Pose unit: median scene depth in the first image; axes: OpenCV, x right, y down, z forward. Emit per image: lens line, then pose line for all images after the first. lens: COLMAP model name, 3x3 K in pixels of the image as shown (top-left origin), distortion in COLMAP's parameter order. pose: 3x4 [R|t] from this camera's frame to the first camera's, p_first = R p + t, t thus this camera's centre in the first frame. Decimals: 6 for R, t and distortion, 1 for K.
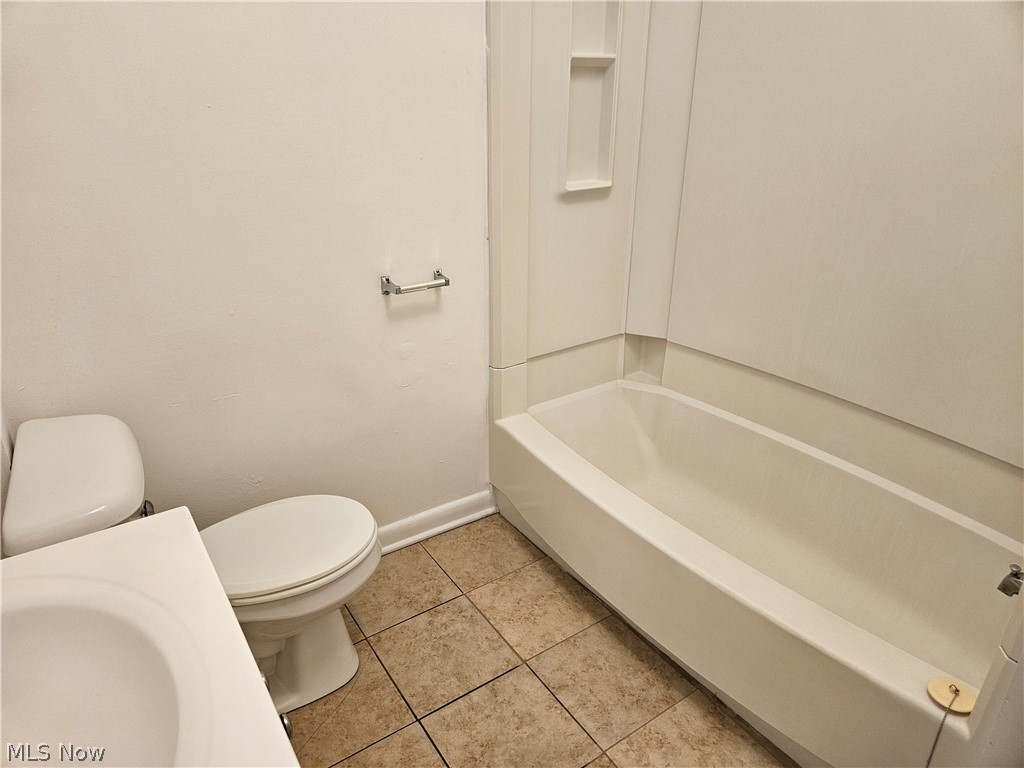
lens RADIAL K [[677.7, 0, 510.9], [0, 677.7, 385.5], [0, 0, 1]] dist [0.060944, -0.041556]
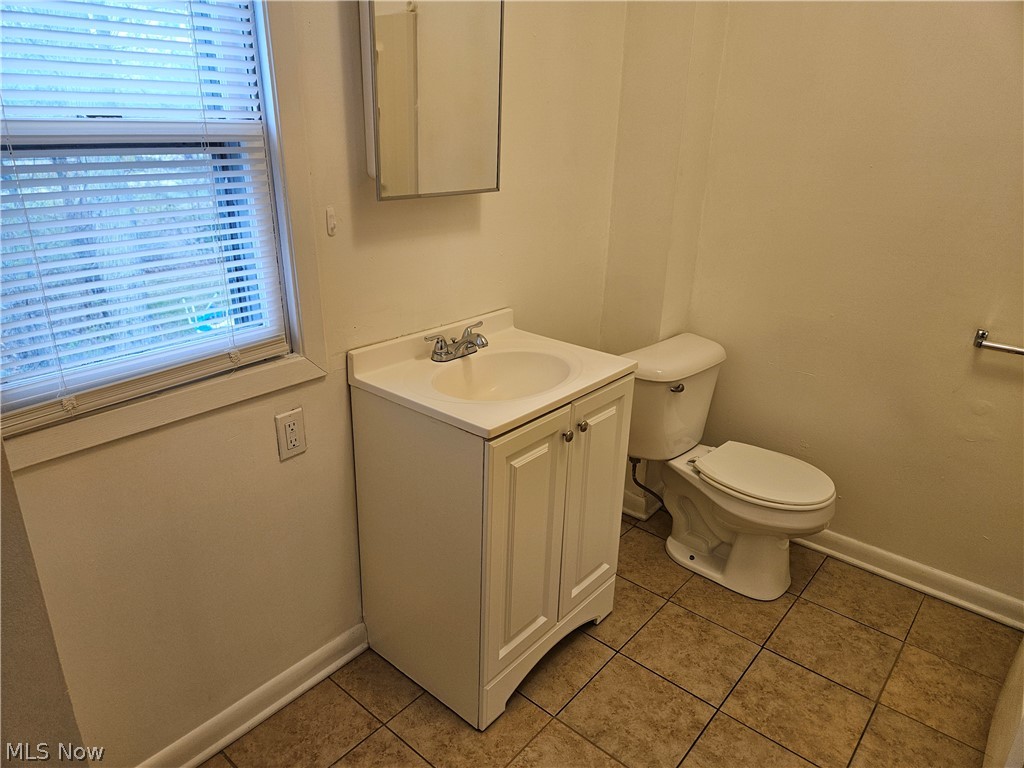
lens RADIAL K [[677.7, 0, 510.4], [0, 677.7, 384.0], [0, 0, 1]] dist [0.060944, -0.041556]
pose [[0.275739, 0.349345, -0.895503, 0.604210], [-0.412133, 0.884612, 0.218194, -0.017816], [0.868398, 0.308902, 0.387898, -0.029707]]
